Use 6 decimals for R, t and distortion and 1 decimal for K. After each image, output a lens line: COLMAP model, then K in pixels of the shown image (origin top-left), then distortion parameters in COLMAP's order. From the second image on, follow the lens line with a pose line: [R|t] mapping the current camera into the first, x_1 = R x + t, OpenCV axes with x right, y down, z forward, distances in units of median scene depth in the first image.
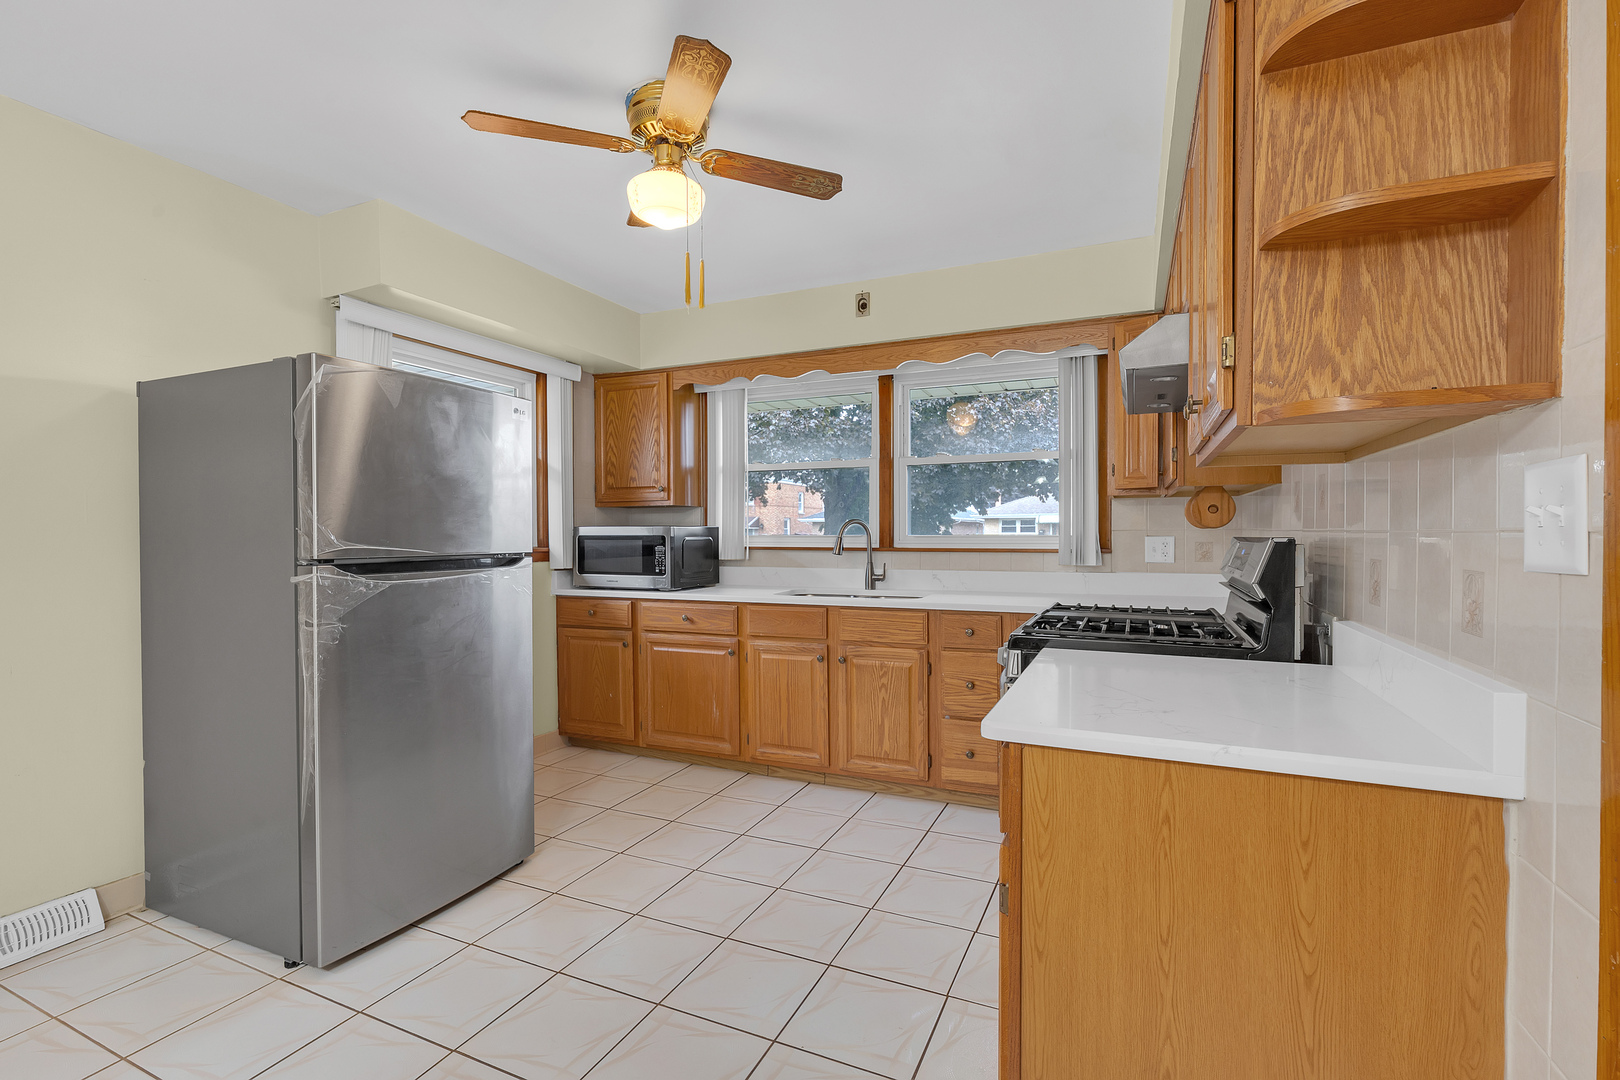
lens RADIAL K [[729.0, 0, 815.7], [0, 729.0, 536.9], [0, 0, 1]] dist [-0.001344, -0.000497]
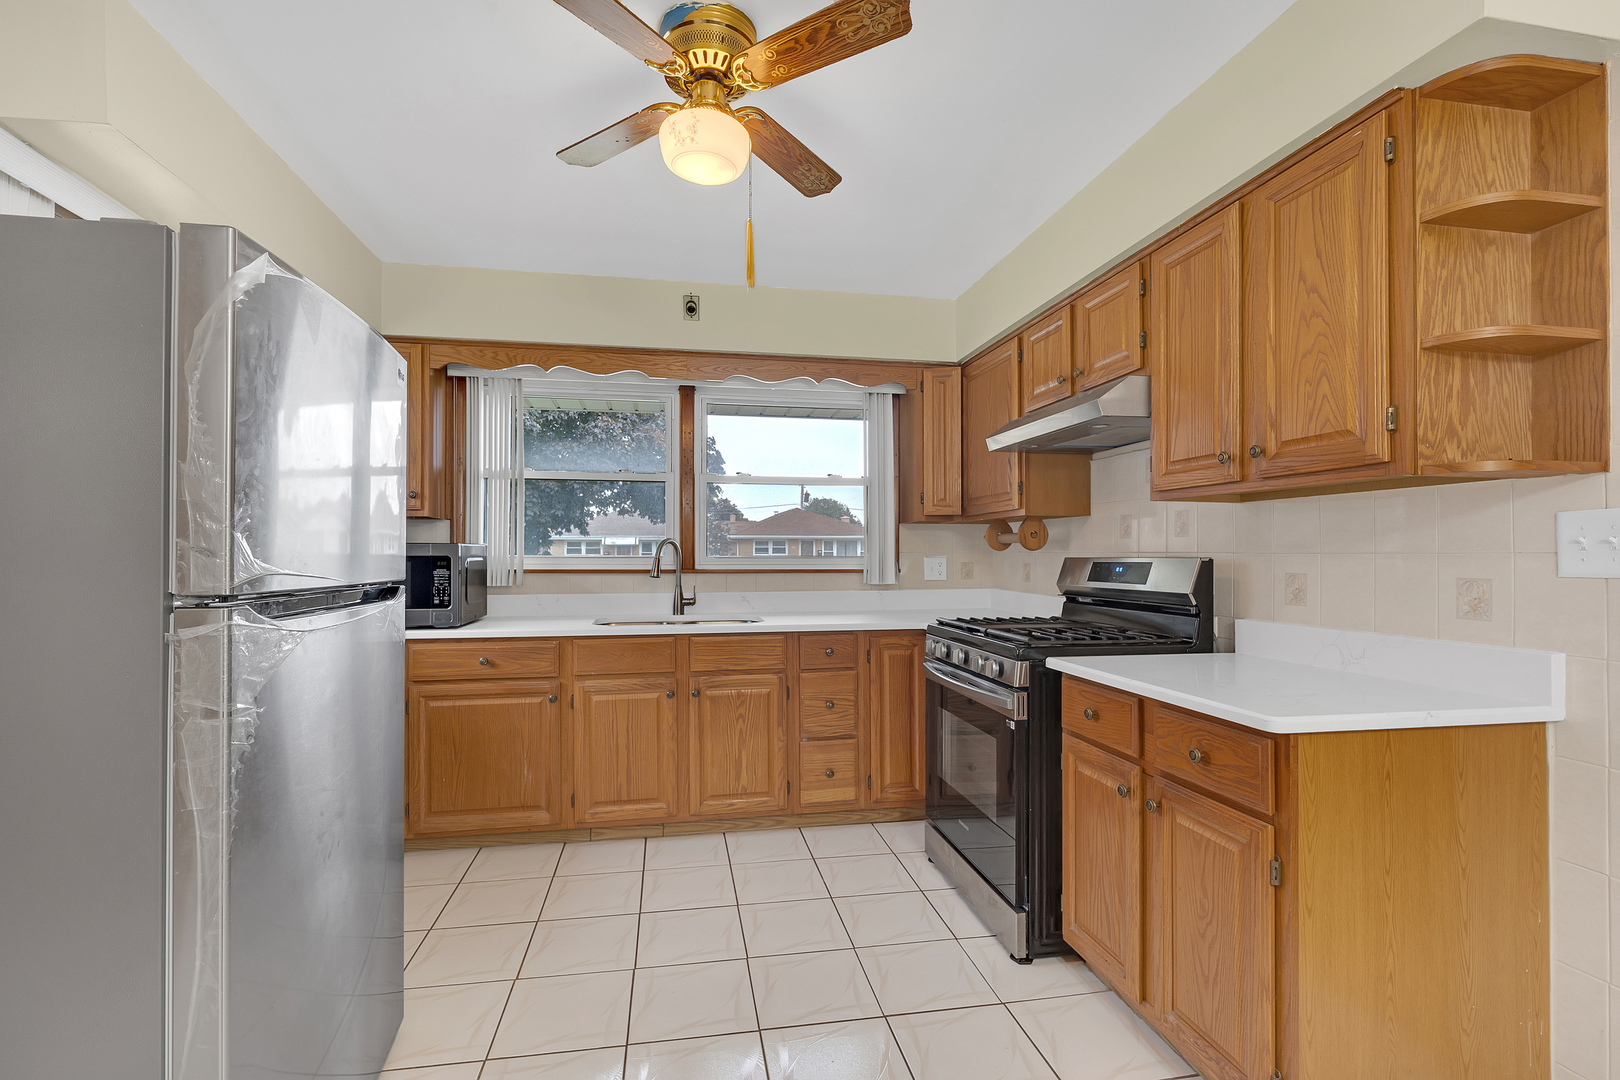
lens RADIAL K [[732.8, 0, 803.2], [0, 732.8, 542.9], [0, 0, 1]] dist [-0.001690, -0.000166]
pose [[0.828811, 0.011762, 0.559405, -0.359588], [0.000312, 0.999769, -0.021483, 0.001368], [-0.559529, 0.017980, 0.828616, 0.162581]]
